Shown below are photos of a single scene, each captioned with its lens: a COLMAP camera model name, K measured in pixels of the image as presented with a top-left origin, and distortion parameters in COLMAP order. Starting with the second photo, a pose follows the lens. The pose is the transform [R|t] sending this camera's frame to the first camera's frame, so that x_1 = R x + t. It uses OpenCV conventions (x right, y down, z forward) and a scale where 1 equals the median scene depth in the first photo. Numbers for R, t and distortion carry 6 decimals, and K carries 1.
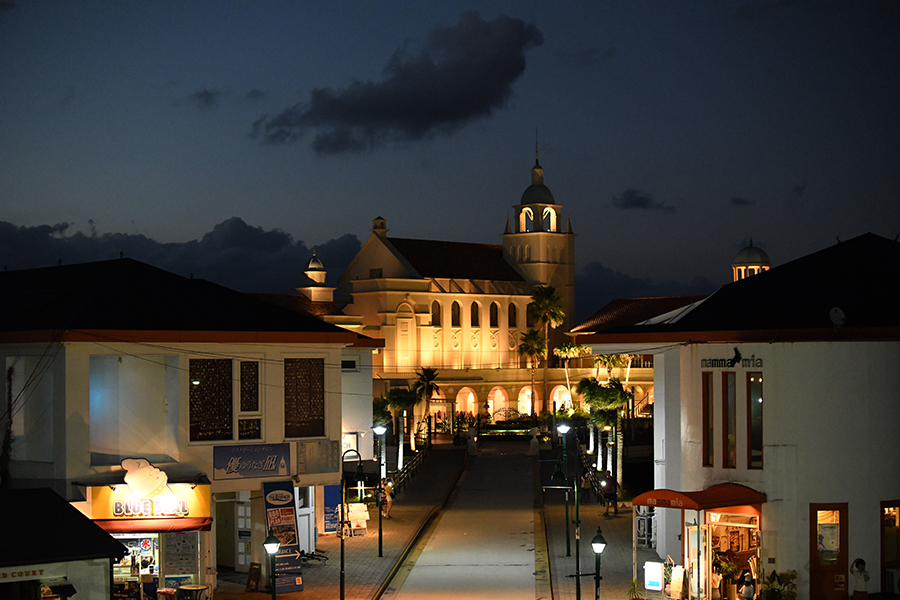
lens RADIAL K [[1545.4, 0, 450.0], [0, 1545.4, 300.0], [0, 0, 1]] dist [-0.220102, 0.127034]
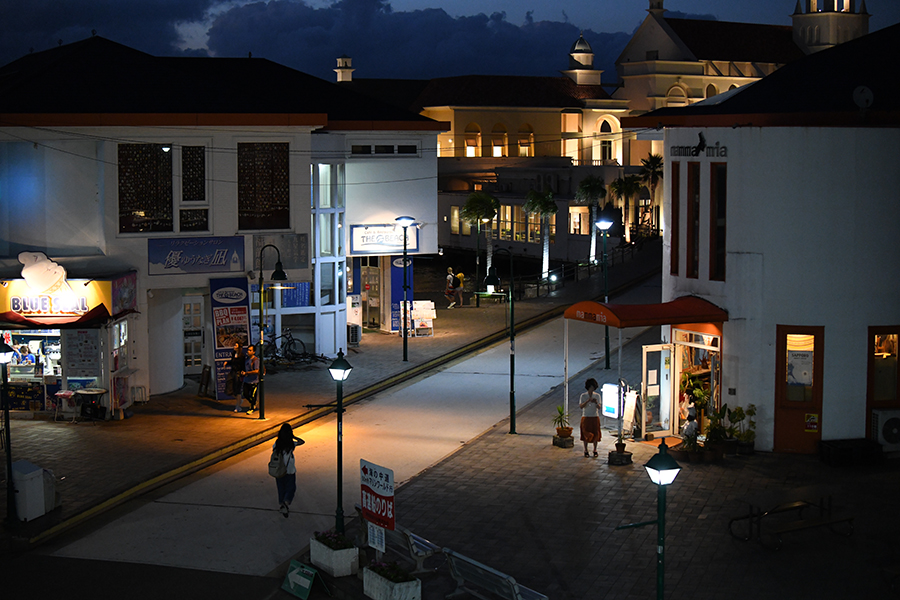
lens RADIAL K [[1545.4, 0, 450.0], [0, 1545.4, 300.0], [0, 0, 1]] dist [-0.220102, 0.127034]
pose [[0.968972, 0.029980, -0.245344, 0.251446], [0.004215, 0.990468, 0.137677, 0.005904], [0.247133, -0.134439, 0.959610, 0.157792]]
